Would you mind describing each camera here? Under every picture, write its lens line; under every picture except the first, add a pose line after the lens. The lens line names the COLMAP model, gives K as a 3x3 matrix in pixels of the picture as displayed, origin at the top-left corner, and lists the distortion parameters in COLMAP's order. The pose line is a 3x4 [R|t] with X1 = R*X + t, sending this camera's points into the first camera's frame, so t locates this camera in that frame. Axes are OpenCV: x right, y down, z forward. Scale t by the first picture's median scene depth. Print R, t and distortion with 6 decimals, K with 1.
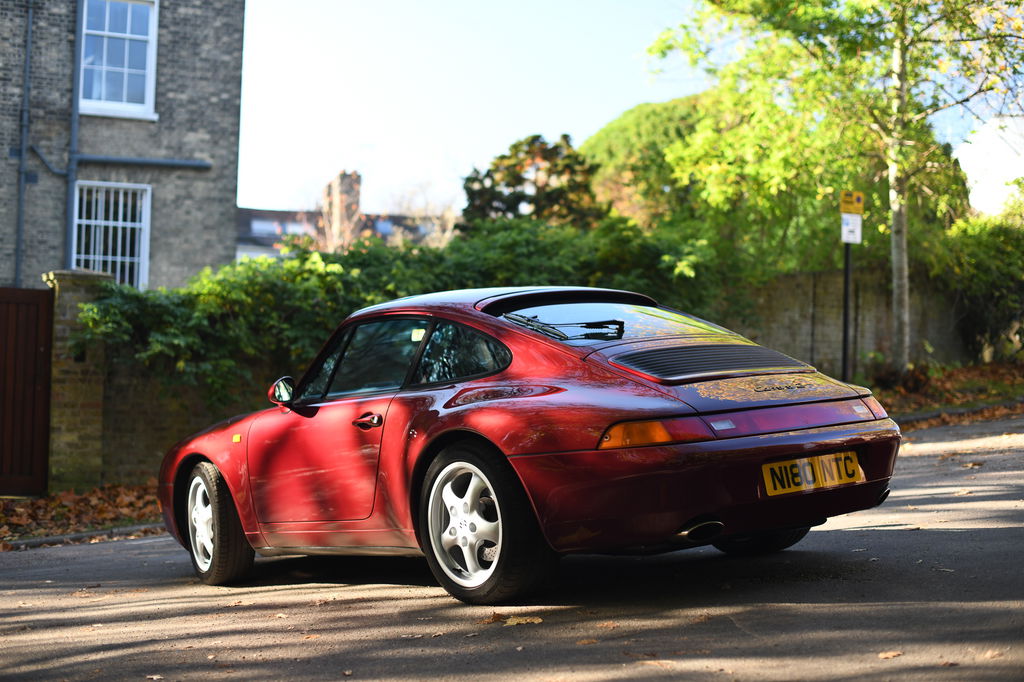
lens RADIAL K [[1542.1, 0, 512.0], [0, 1542.1, 341.0], [0, 0, 1]] dist [-0.154066, 0.046269]
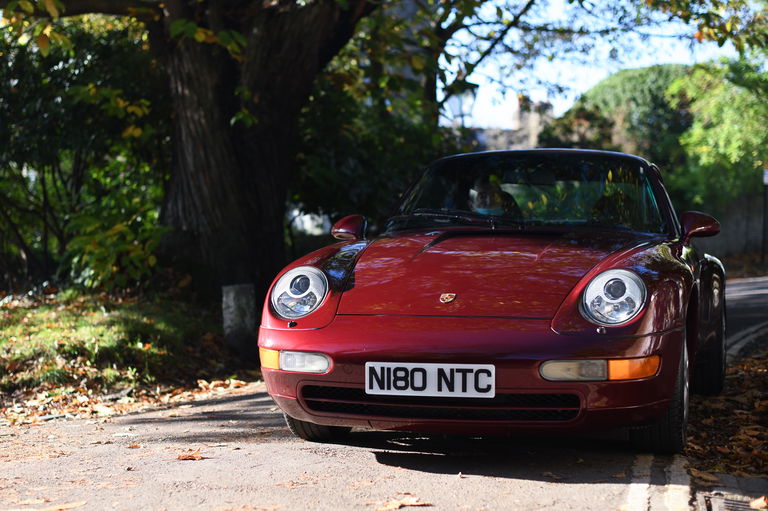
lens RADIAL K [[1156.6, 0, 384.0], [0, 1156.6, 255.5], [0, 0, 1]] dist [-0.154066, 0.046269]
pose [[0.995539, 0.011212, -0.093681, -0.137971], [-0.008051, 0.999388, 0.034049, -0.012626], [0.094005, -0.033143, 0.995020, -0.534393]]
